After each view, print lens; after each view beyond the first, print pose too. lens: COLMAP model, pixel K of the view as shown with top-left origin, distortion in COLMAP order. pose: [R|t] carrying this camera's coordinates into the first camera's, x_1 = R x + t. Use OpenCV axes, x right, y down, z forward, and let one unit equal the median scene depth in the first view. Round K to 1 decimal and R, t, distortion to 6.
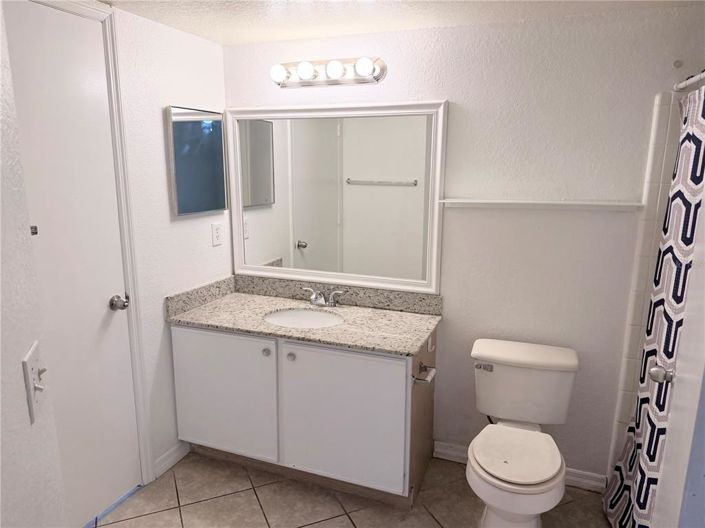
lens RADIAL K [[490.9, 0, 352.5], [0, 490.9, 264.0], [0, 0, 1]] dist [0.074406, -0.144658]
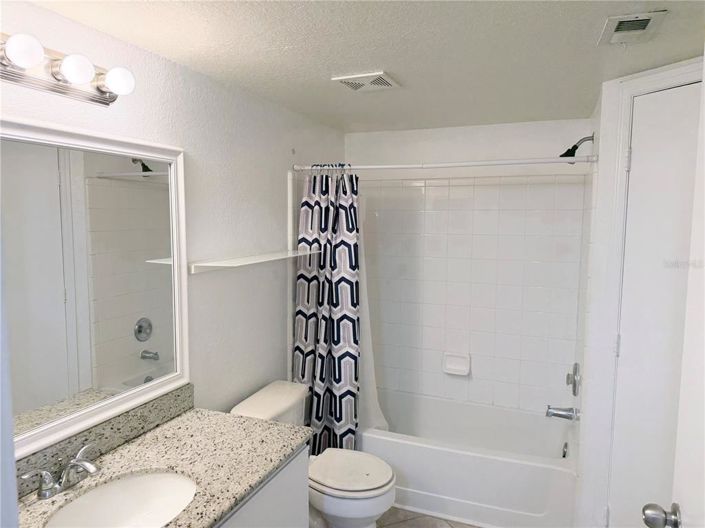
lens RADIAL K [[490.9, 0, 352.5], [0, 490.9, 264.0], [0, 0, 1]] dist [0.074406, -0.144658]
pose [[0.012002, -0.103881, 0.994517, -0.608745], [0.184582, 0.977727, 0.099900, -0.159554], [-0.982744, 0.182371, 0.030909, 0.676787]]
